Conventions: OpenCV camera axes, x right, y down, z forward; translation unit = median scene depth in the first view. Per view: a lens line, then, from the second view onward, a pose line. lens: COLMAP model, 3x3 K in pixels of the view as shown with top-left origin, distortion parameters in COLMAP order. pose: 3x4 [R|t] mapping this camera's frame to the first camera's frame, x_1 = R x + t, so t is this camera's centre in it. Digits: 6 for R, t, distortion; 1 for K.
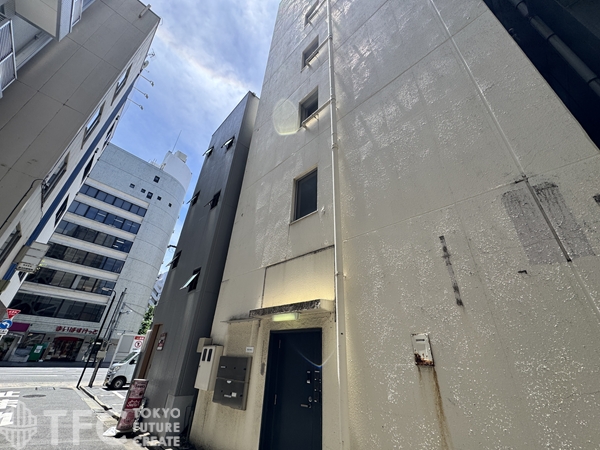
lens RADIAL K [[239.4, 0, 298.6], [0, 239.4, 223.3], [0, 0, 1]] dist [-0.001610, -0.000106]
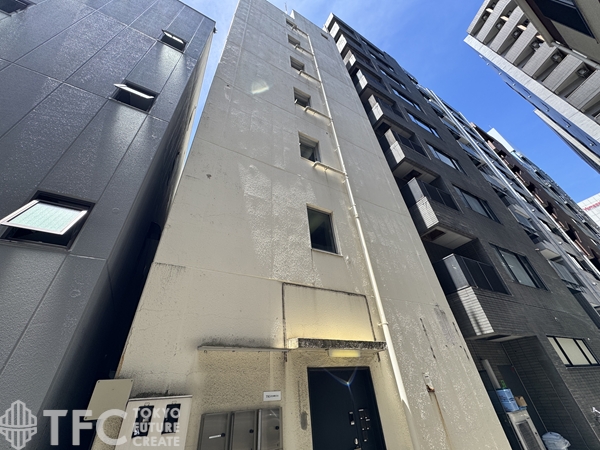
lens RADIAL K [[239.4, 0, 299.5], [0, 239.4, 225.2], [0, 0, 1]] dist [-0.001610, -0.000106]
pose [[0.258915, 0.516081, 0.816470, -1.025495], [-0.405548, 0.825261, -0.393033, 0.373750], [-0.876638, -0.229356, 0.422968, 0.778384]]
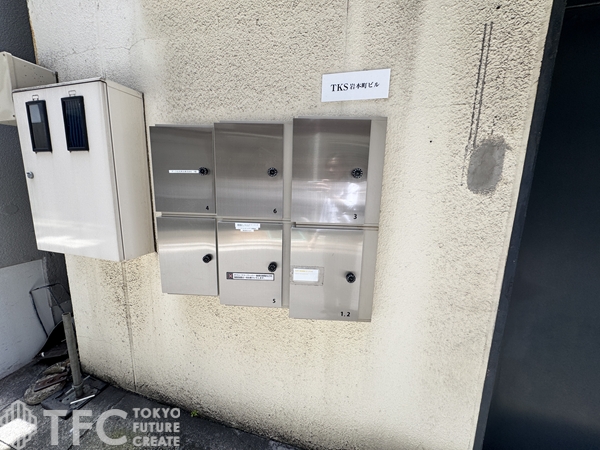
lens RADIAL K [[239.4, 0, 300.4], [0, 239.4, 225.5], [0, 0, 1]] dist [-0.001610, -0.000106]
pose [[0.877318, -0.105376, 0.468198, -0.356618], [-0.222939, 0.774451, 0.592051, 0.526618], [-0.424984, -0.623796, 0.655947, 0.846207]]
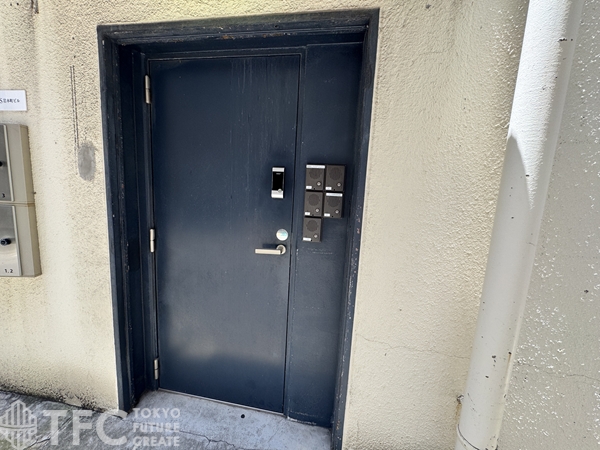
lens RADIAL K [[239.4, 0, 300.4], [0, 239.4, 221.3], [0, 0, 1]] dist [-0.001610, -0.000106]
pose [[0.810371, -0.083800, 0.579894, -0.107088], [-0.299112, 0.791868, 0.532426, 0.407545], [-0.503817, -0.604916, 0.616641, 0.608337]]
